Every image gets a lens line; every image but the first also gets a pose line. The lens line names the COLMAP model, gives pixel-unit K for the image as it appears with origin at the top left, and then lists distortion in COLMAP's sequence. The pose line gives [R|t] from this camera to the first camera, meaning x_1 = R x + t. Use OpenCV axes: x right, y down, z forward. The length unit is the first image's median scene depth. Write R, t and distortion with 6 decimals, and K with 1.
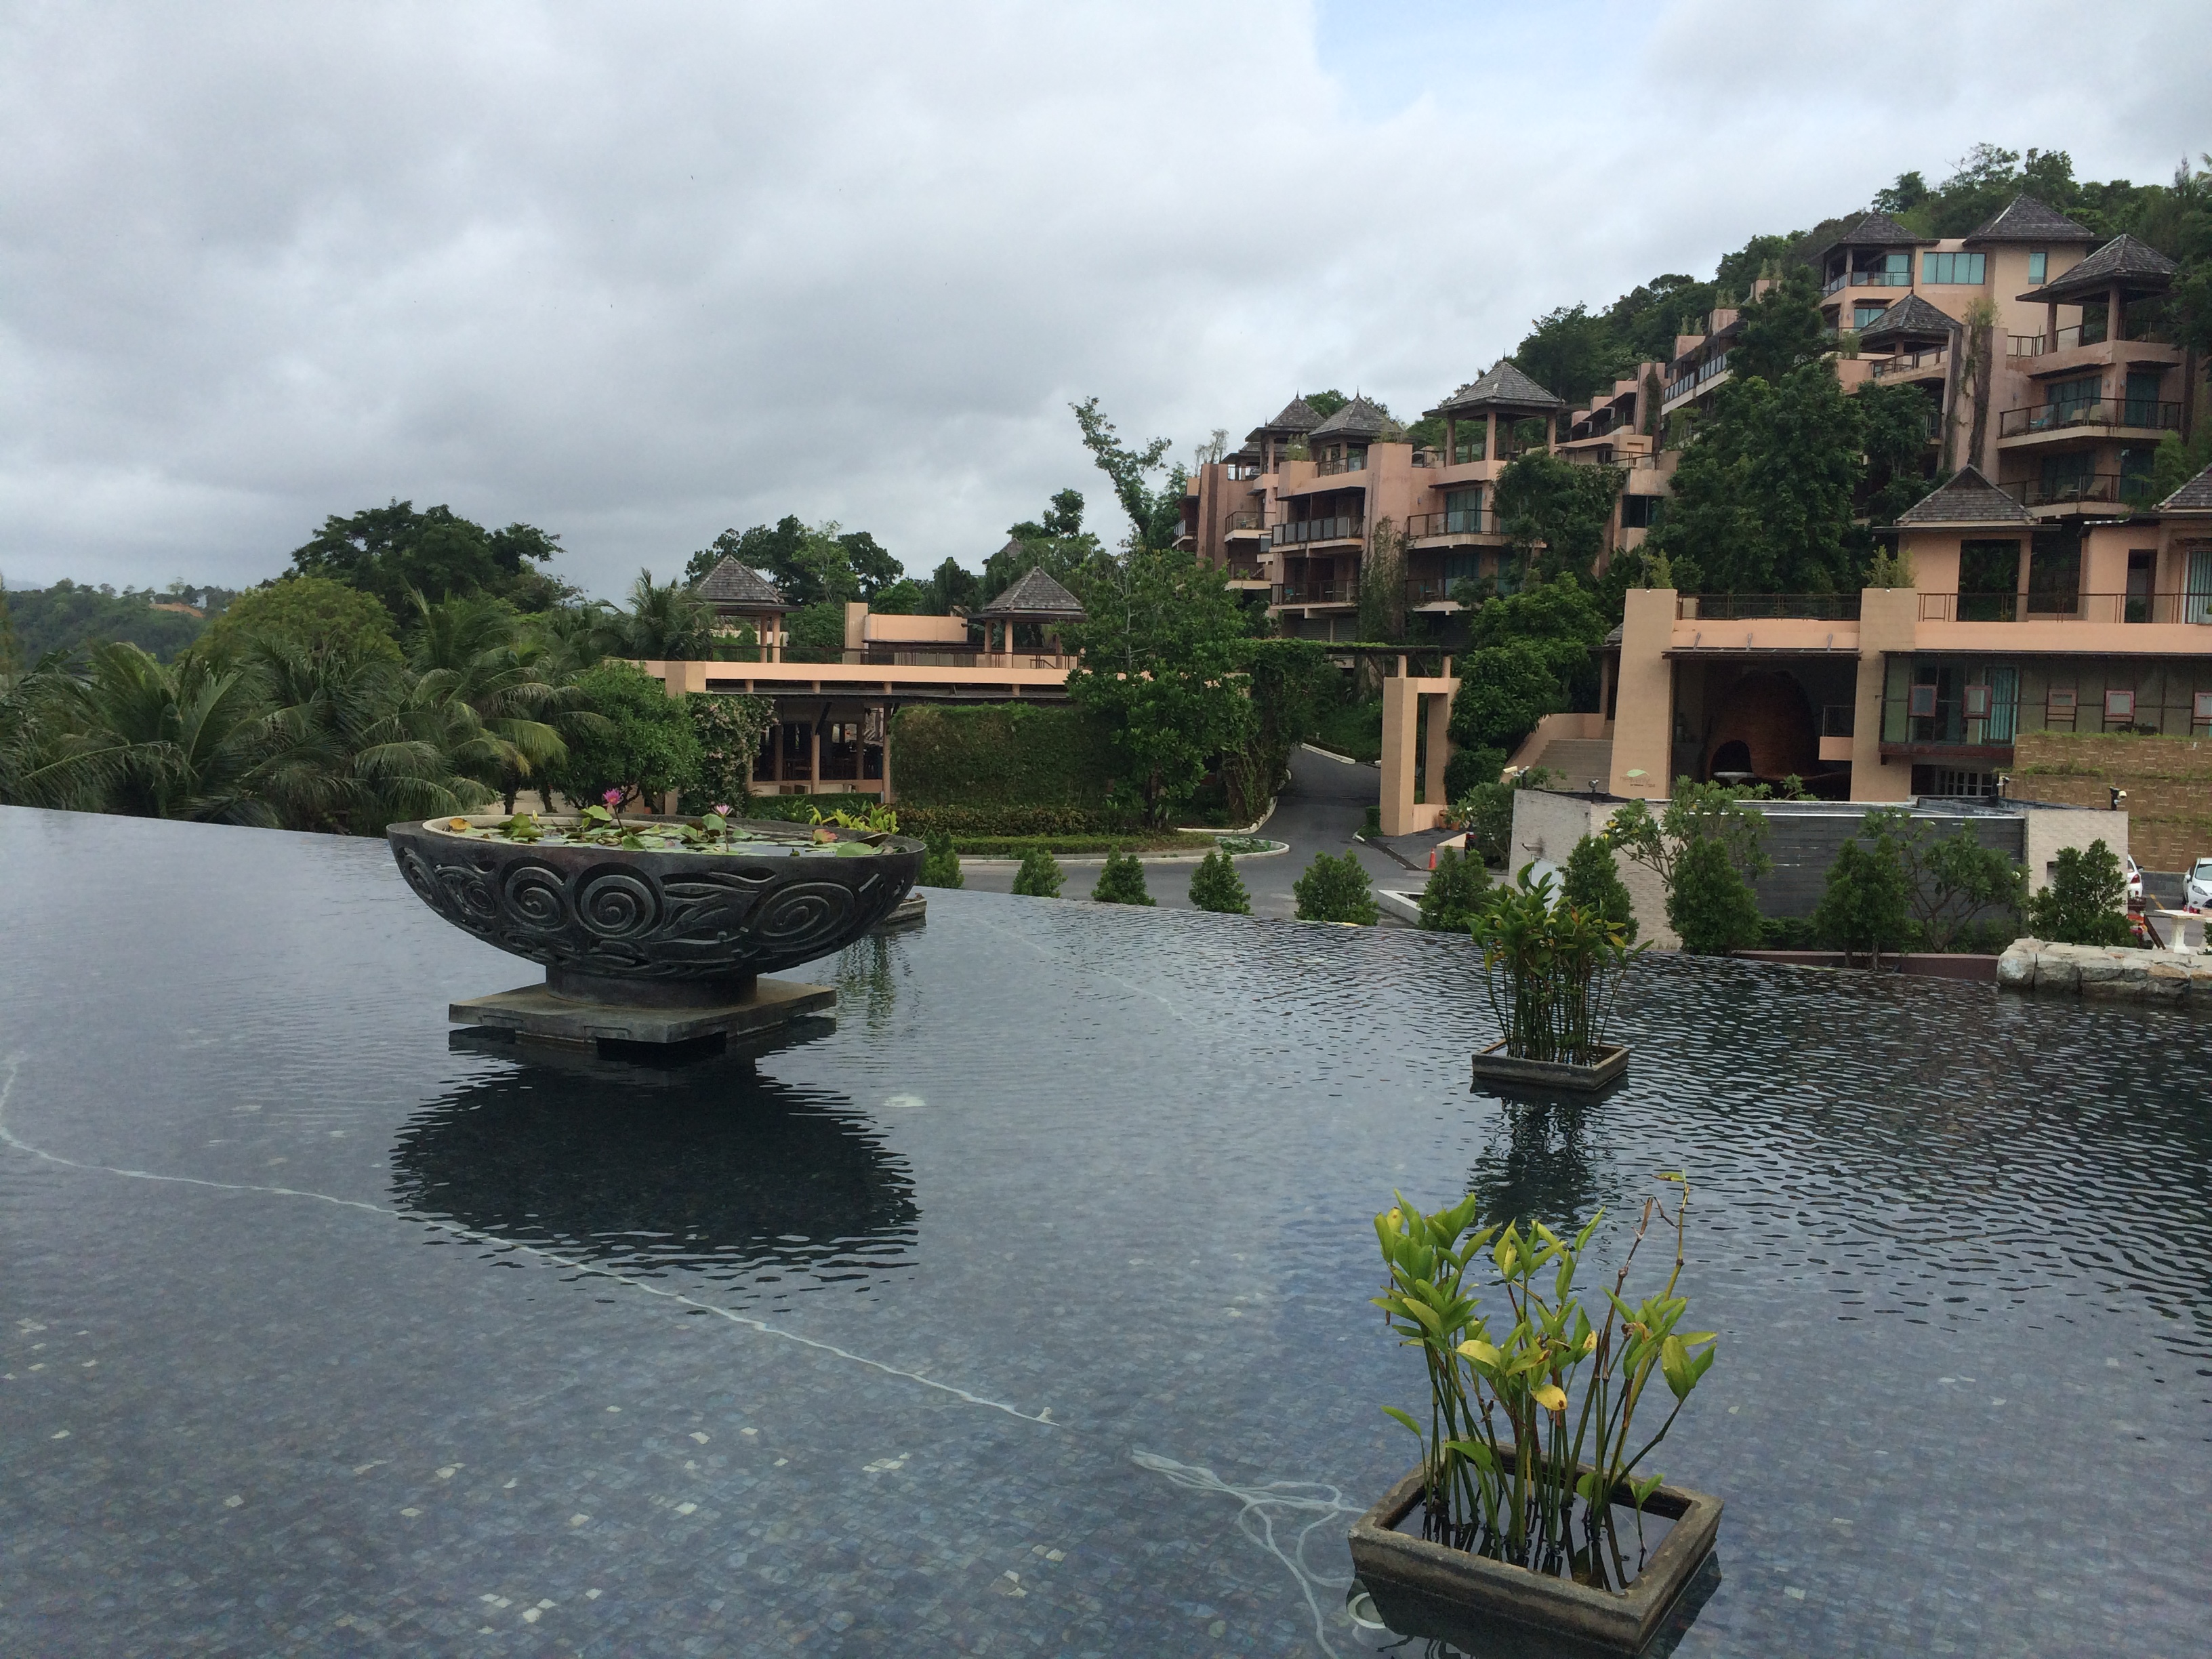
lens RADIAL K [[1759.0, 0, 1106.0], [0, 1759.0, 829.5], [0, 0, 1]] dist [-0.000851, -0.002288]
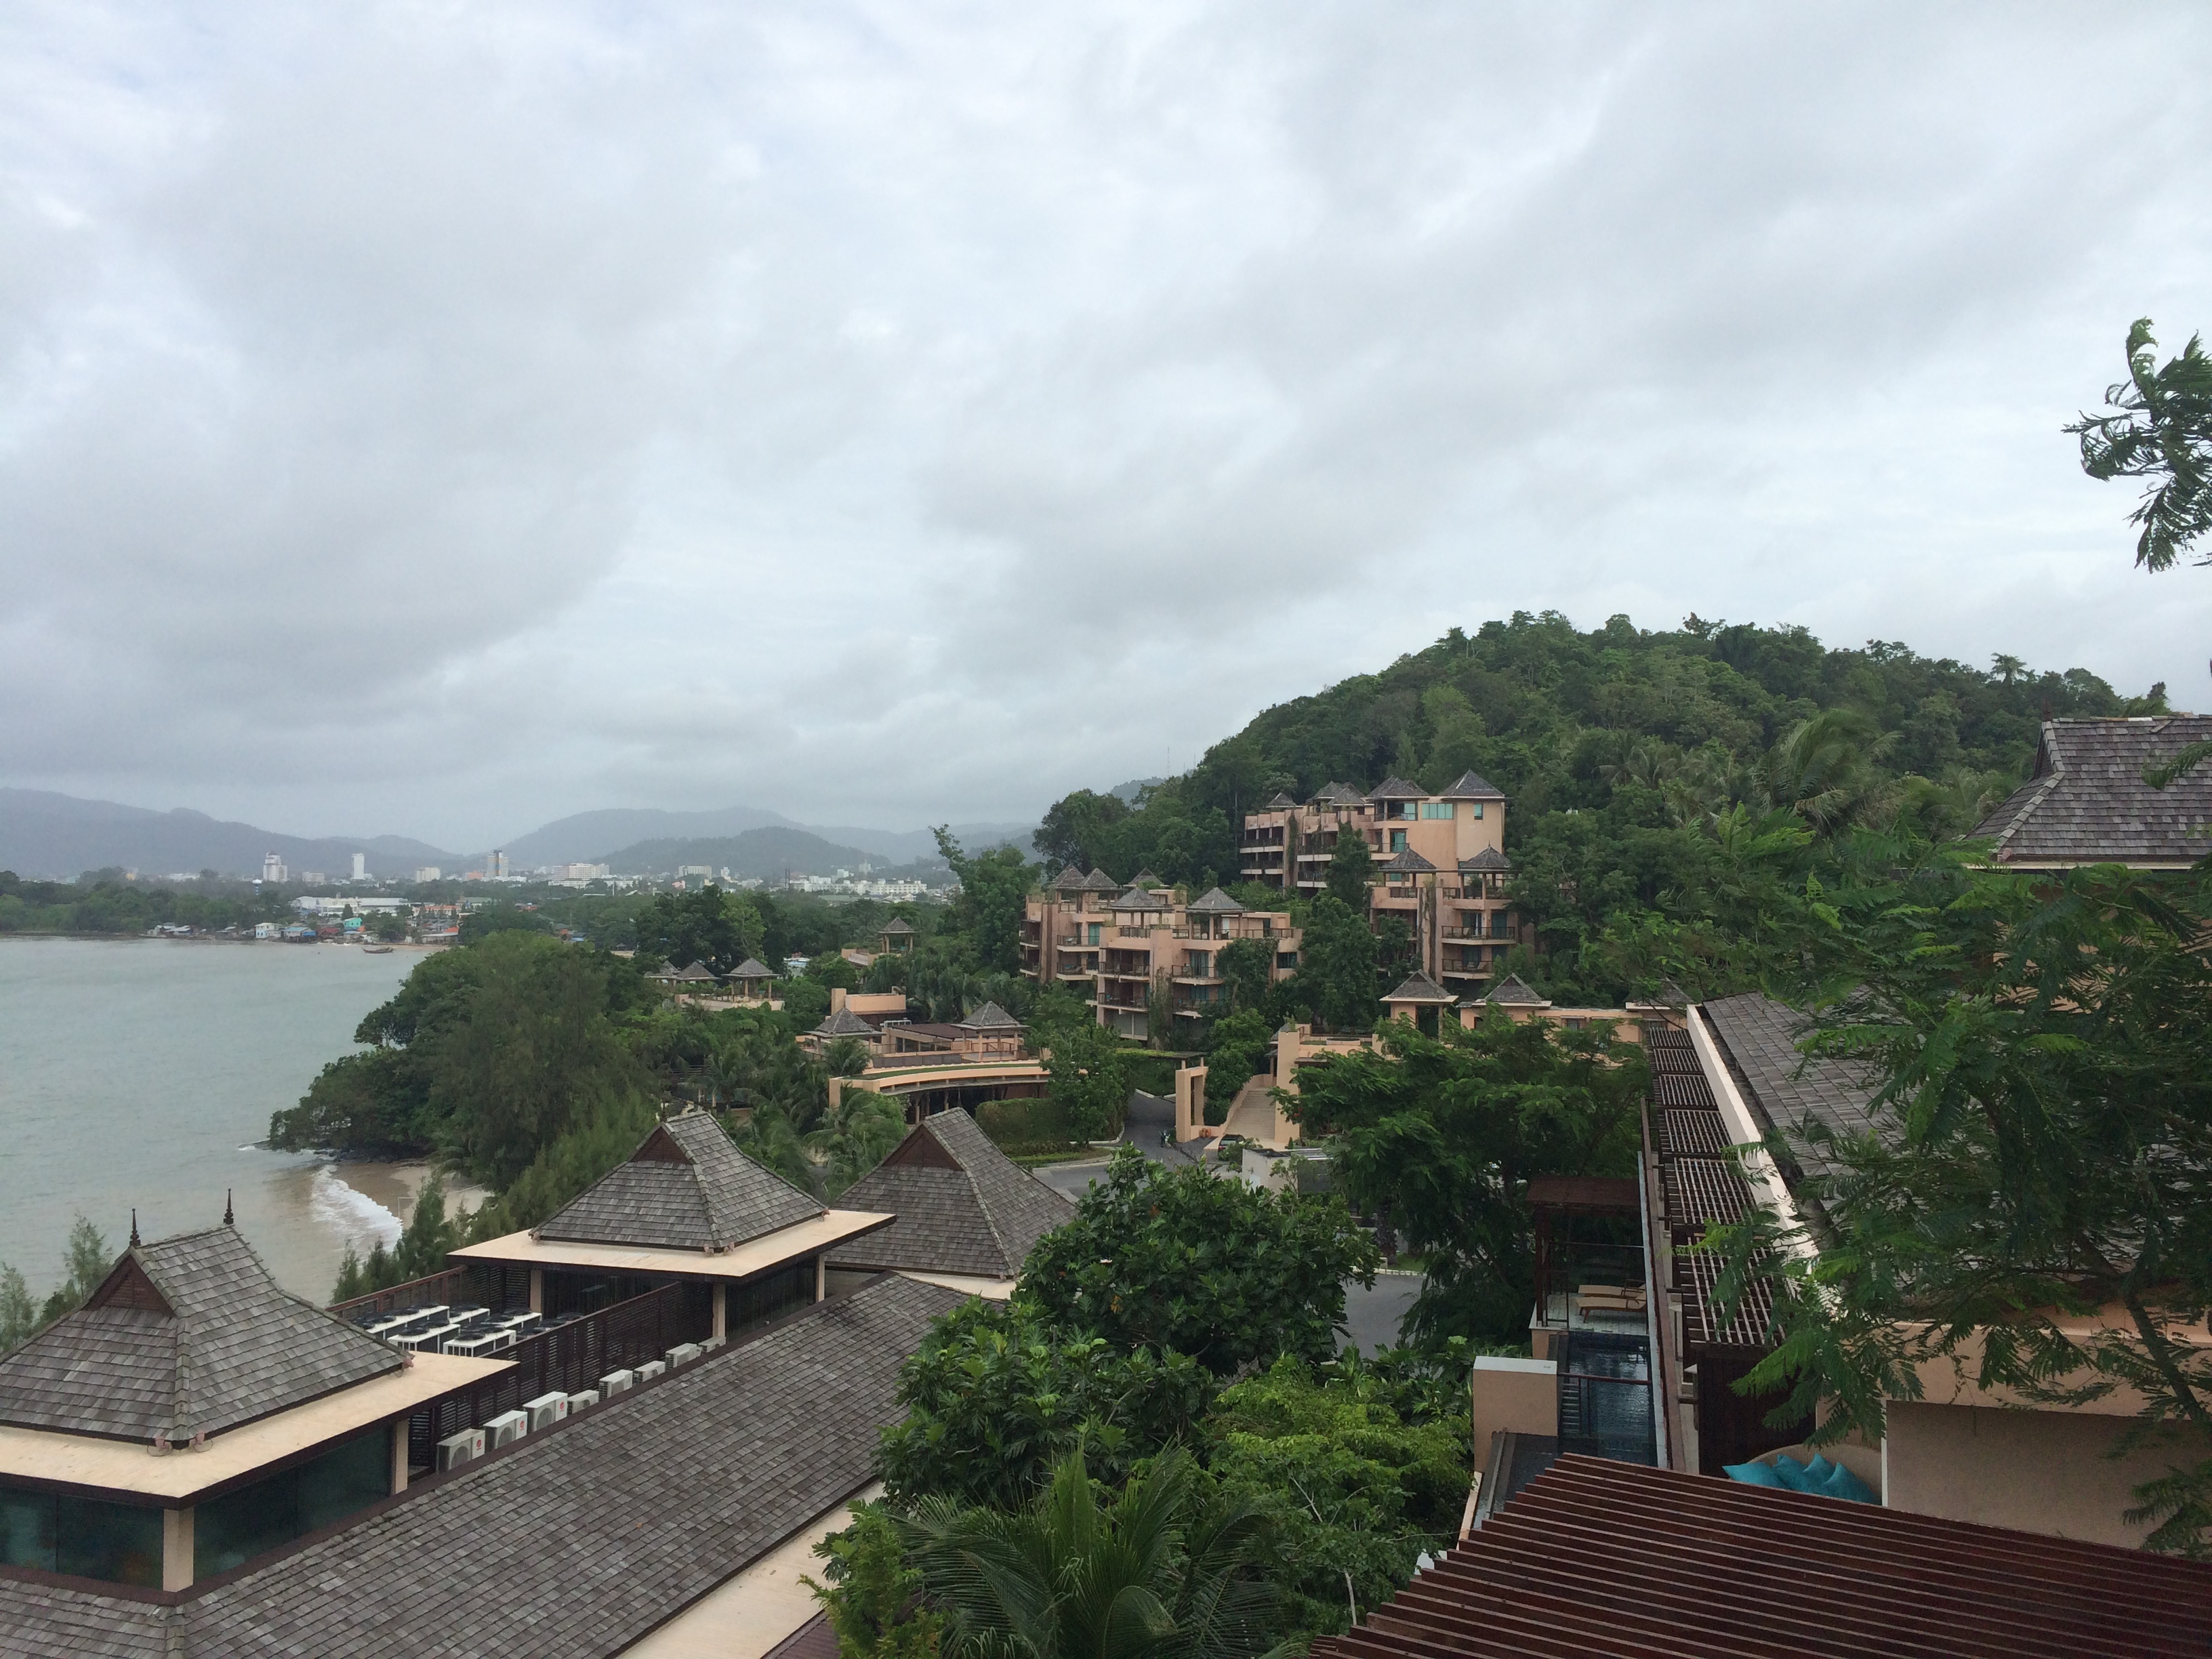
lens RADIAL K [[1759.0, 0, 1106.0], [0, 1759.0, 829.5], [0, 0, 1]] dist [-0.000851, -0.002288]
pose [[0.983973, -0.016543, 0.177549, -0.284126], [0.036504, 0.993288, -0.109758, -0.131794], [-0.174541, 0.114480, 0.977972, -1.067131]]
